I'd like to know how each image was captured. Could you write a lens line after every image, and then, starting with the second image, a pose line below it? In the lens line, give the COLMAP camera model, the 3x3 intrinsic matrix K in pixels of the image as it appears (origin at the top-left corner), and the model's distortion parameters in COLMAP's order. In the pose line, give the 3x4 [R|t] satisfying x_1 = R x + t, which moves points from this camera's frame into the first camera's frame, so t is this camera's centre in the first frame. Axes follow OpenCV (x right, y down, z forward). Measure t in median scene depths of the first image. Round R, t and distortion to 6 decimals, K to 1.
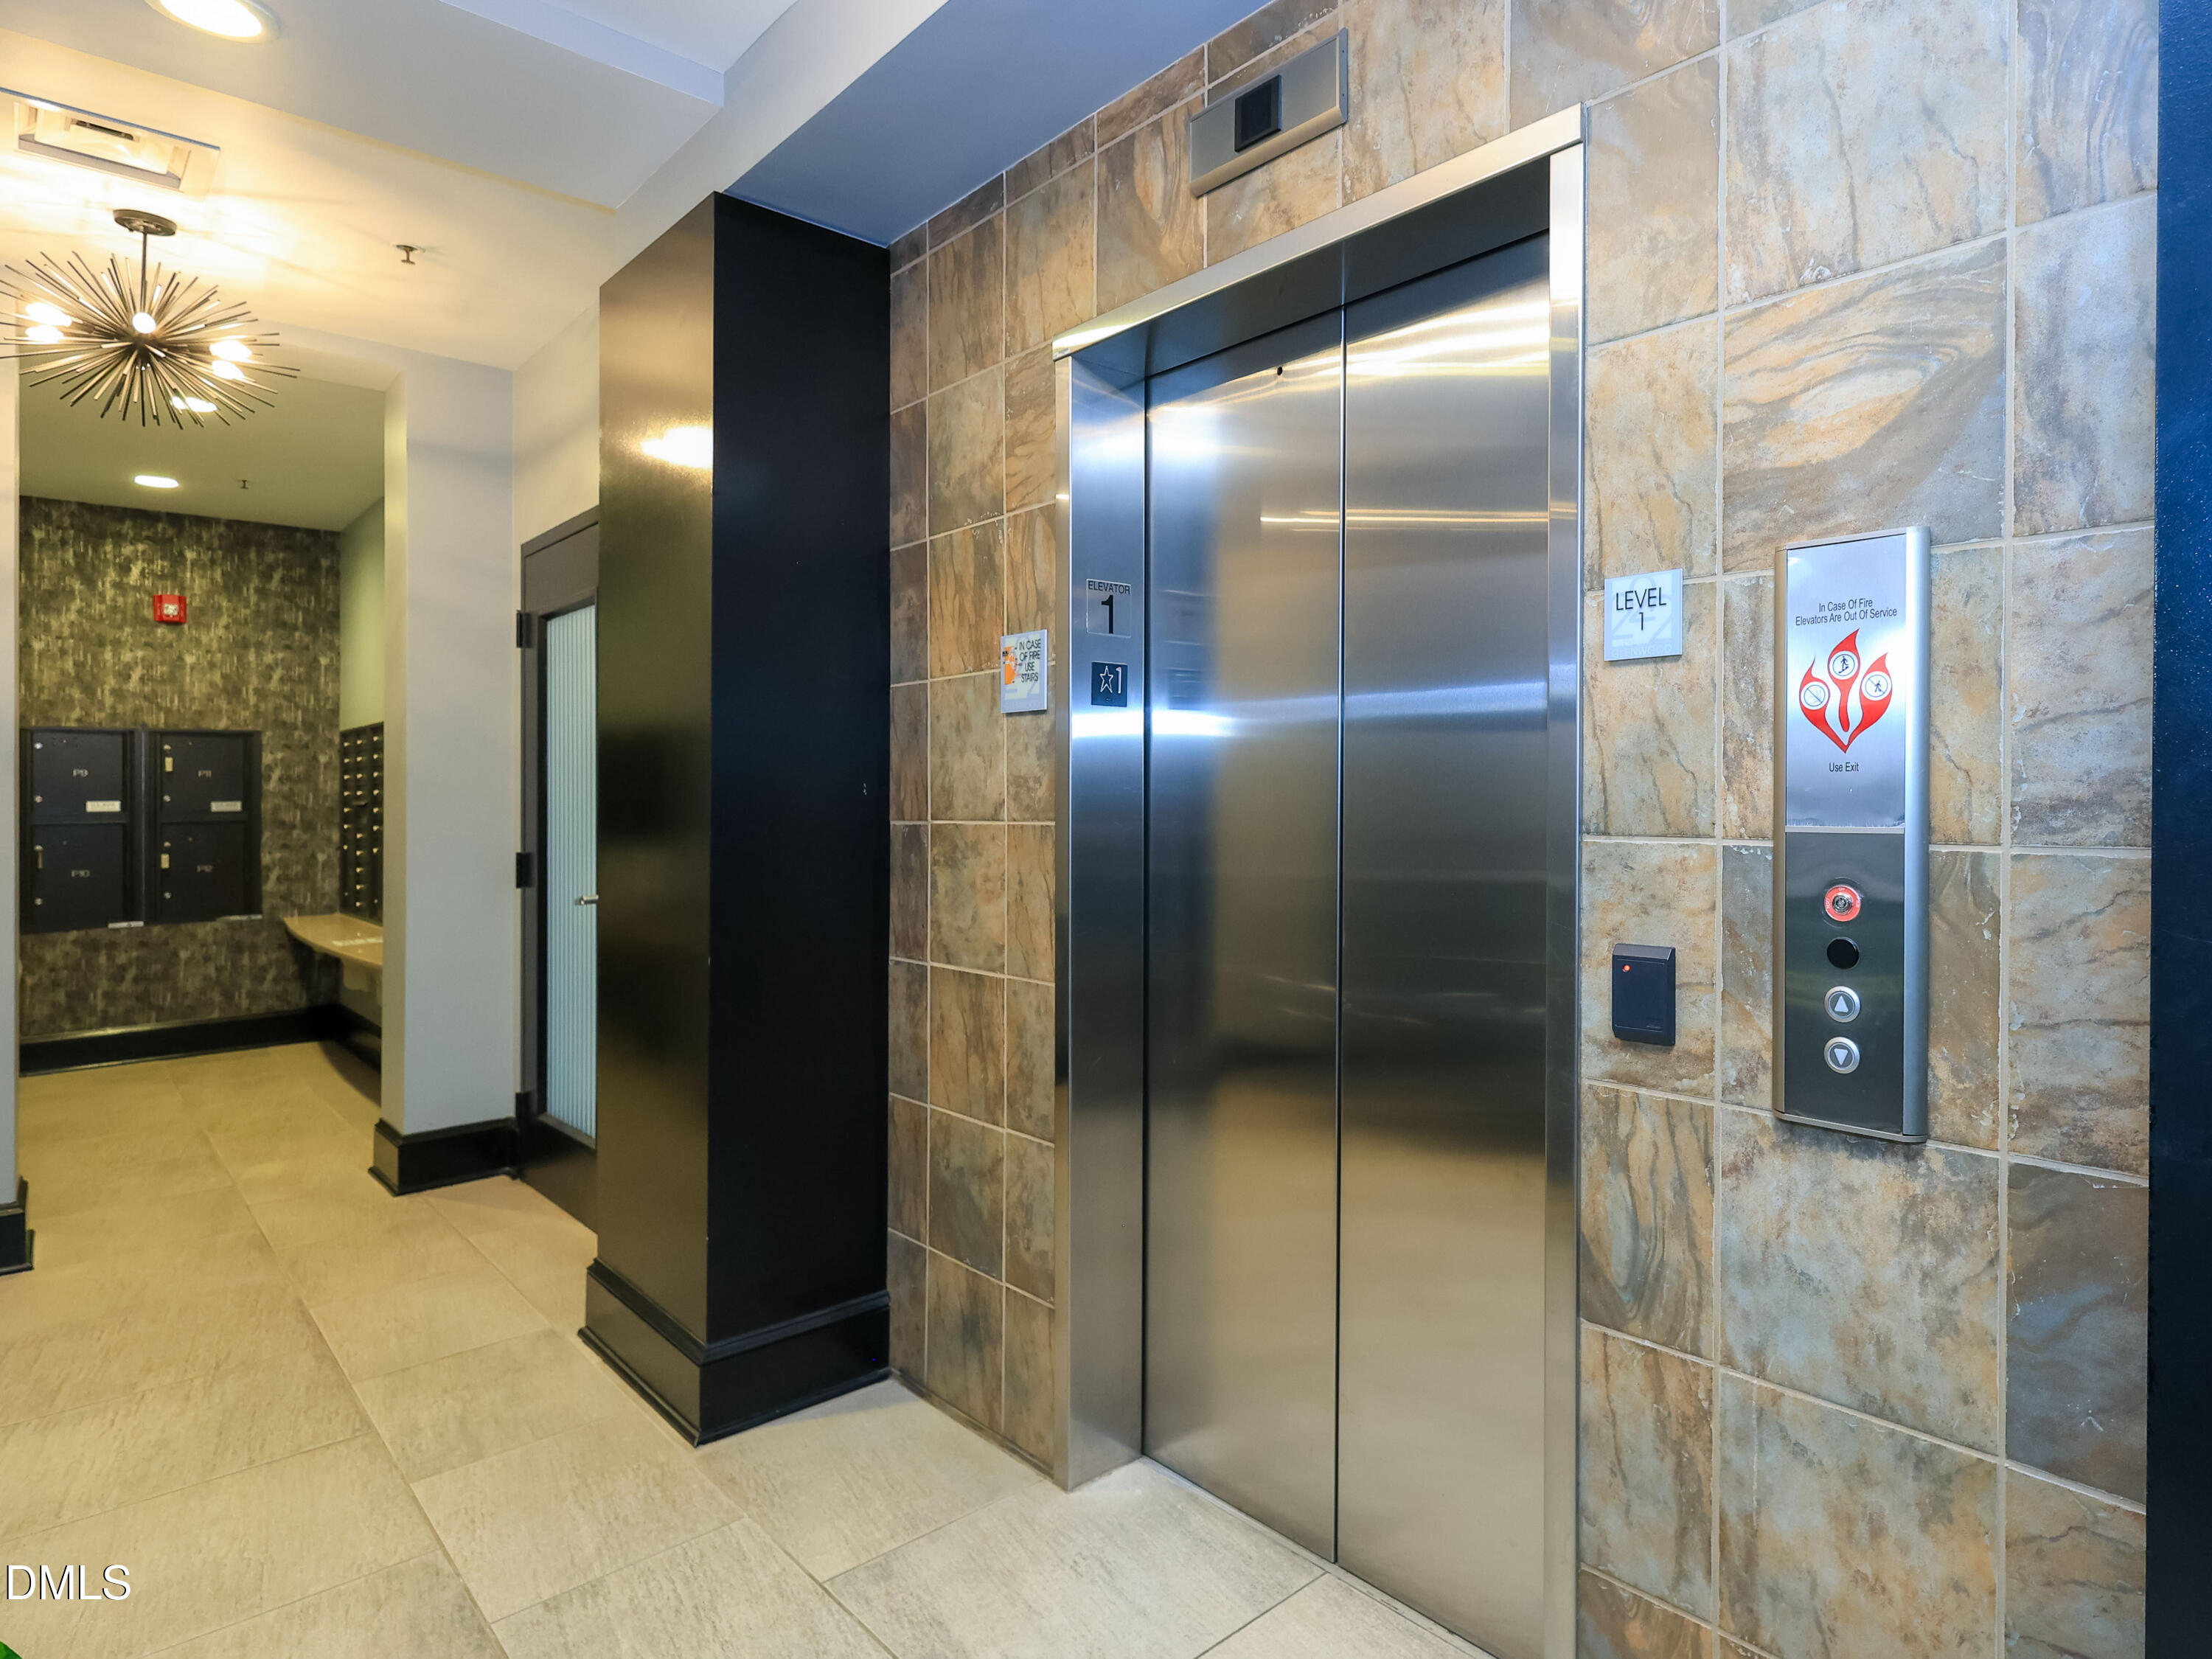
lens RADIAL K [[1264.4, 0, 1106.2], [0, 1264.4, 819.7], [0, 0, 1]] dist [-0.000225, 0.000531]
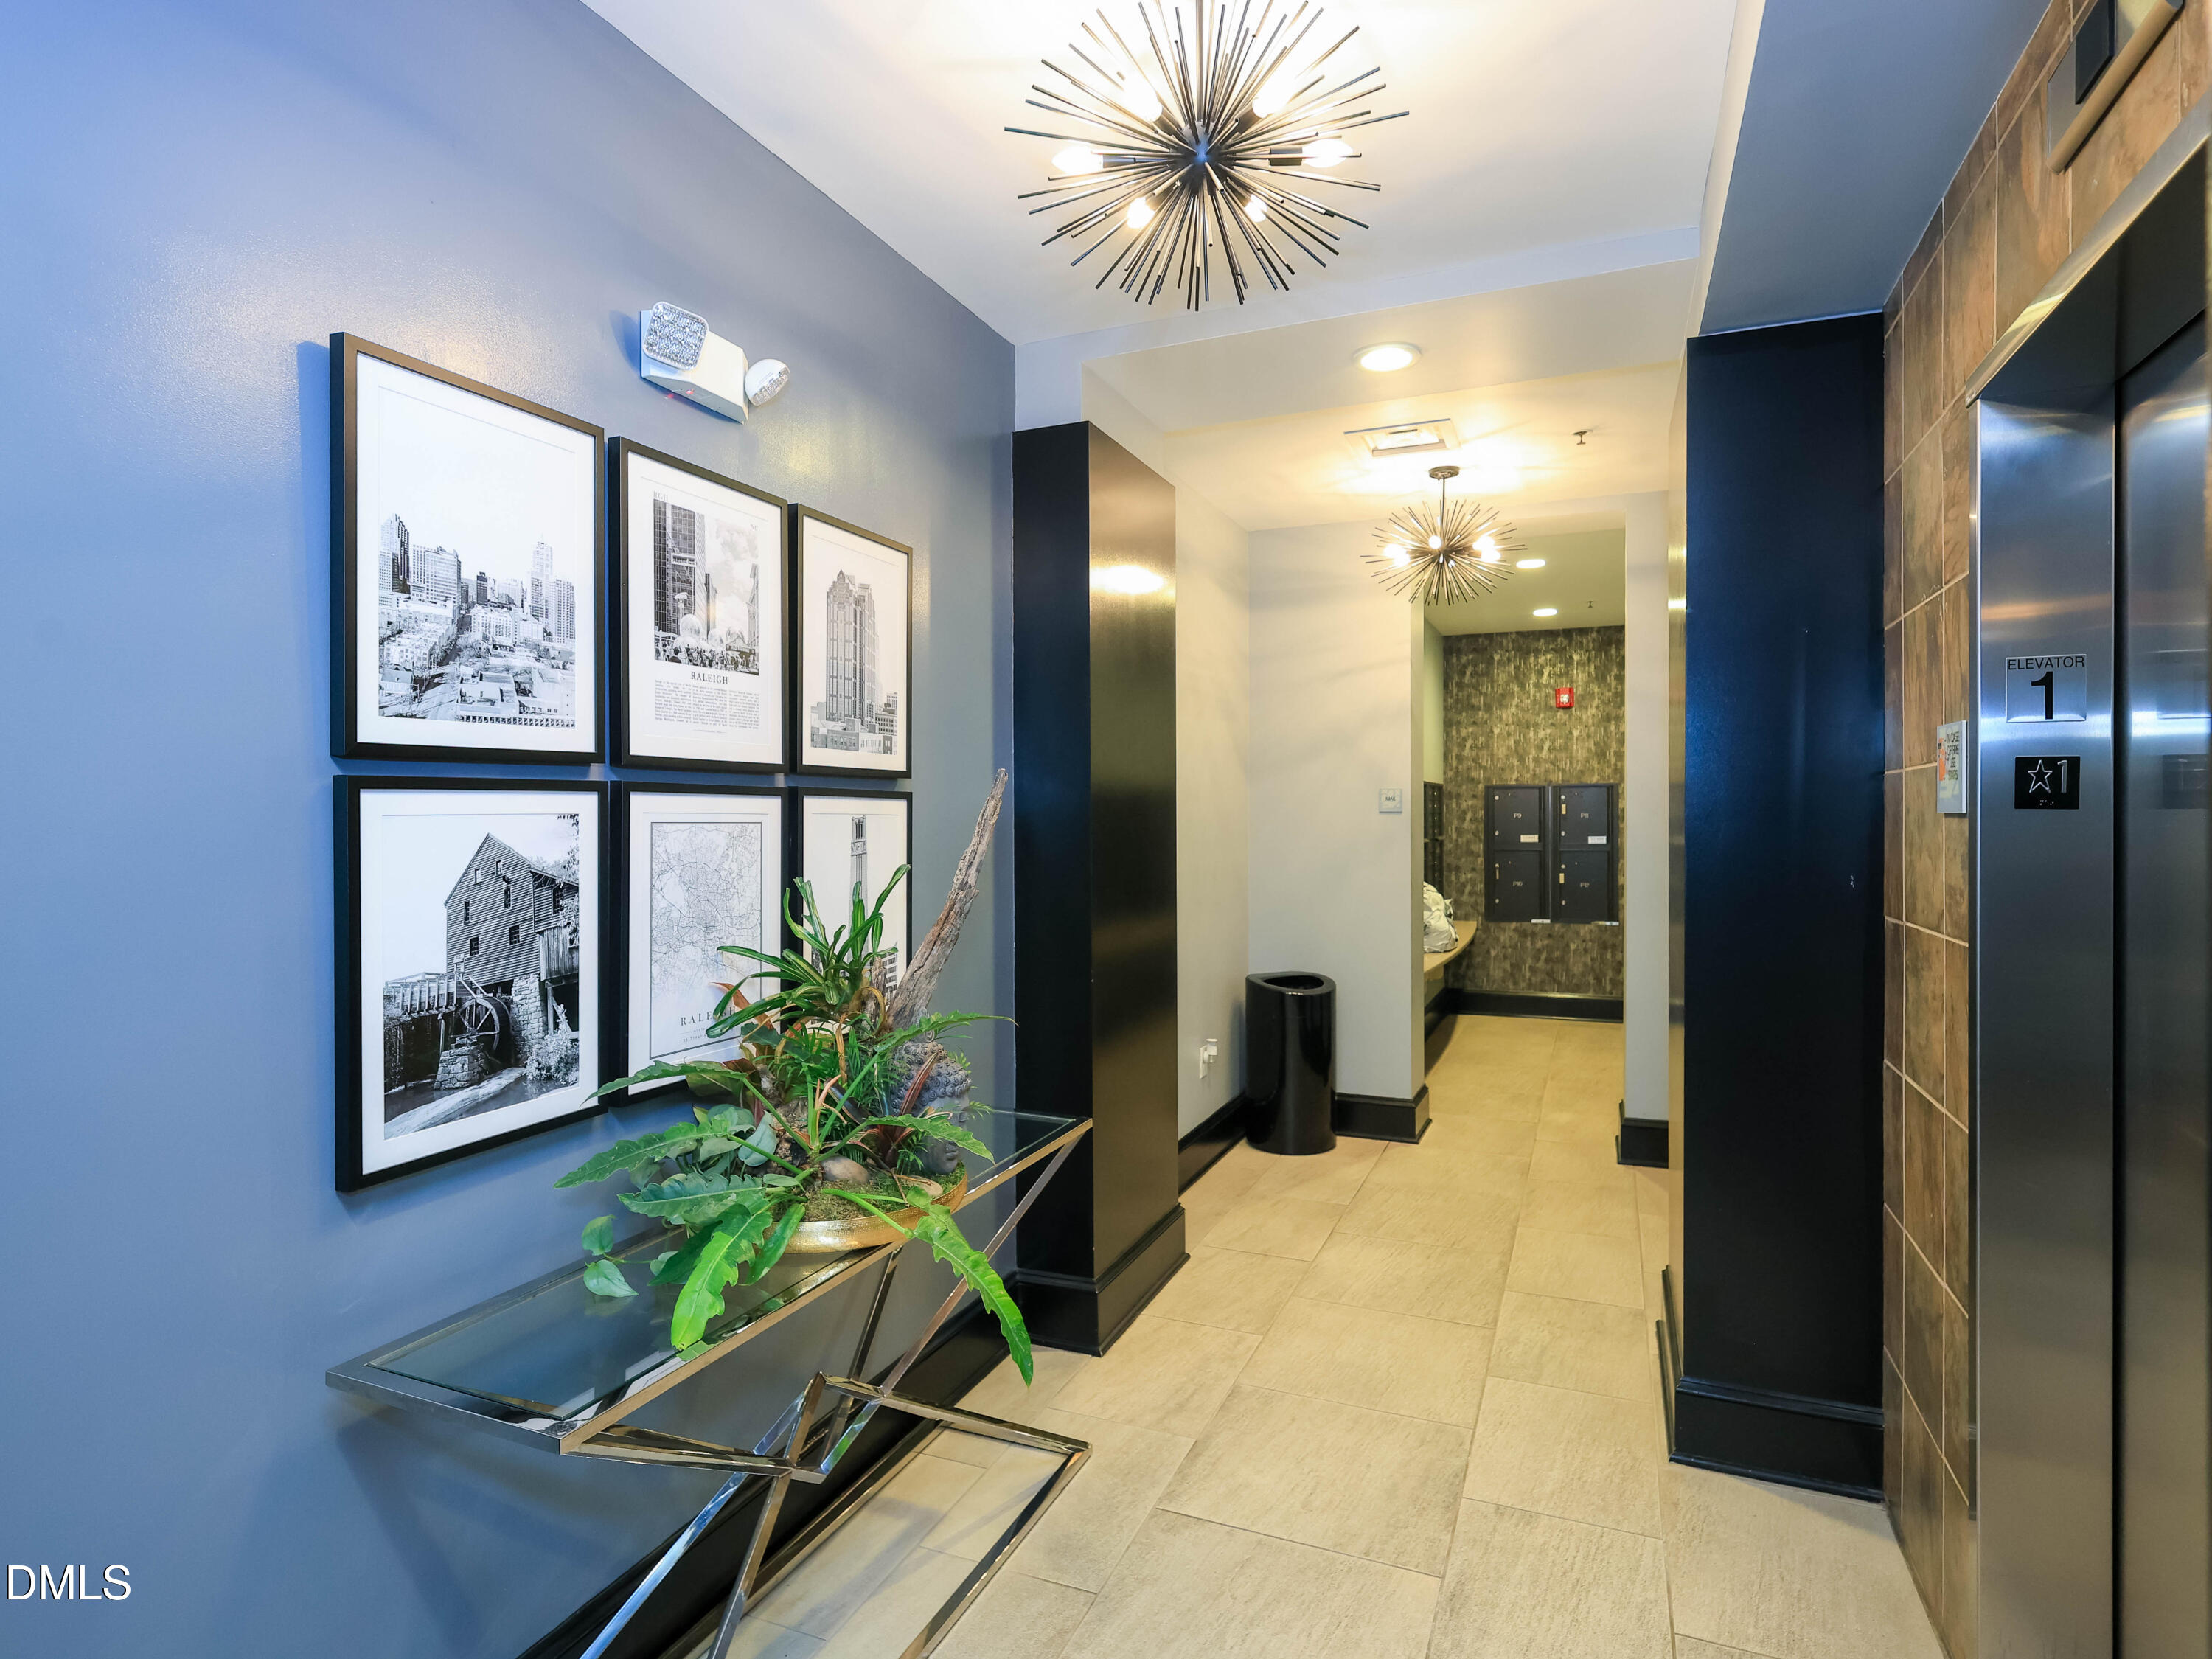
lens RADIAL K [[1060.3, 0, 1109.4], [0, 1060.3, 828.3], [0, 0, 1]] dist [-0.005725, -0.000645]
pose [[0.420449, 0.001207, -0.907316, 0.206706], [-0.000533, 0.999999, 0.001084, -0.044418], [0.907316, 0.000028, 0.420449, 0.097915]]
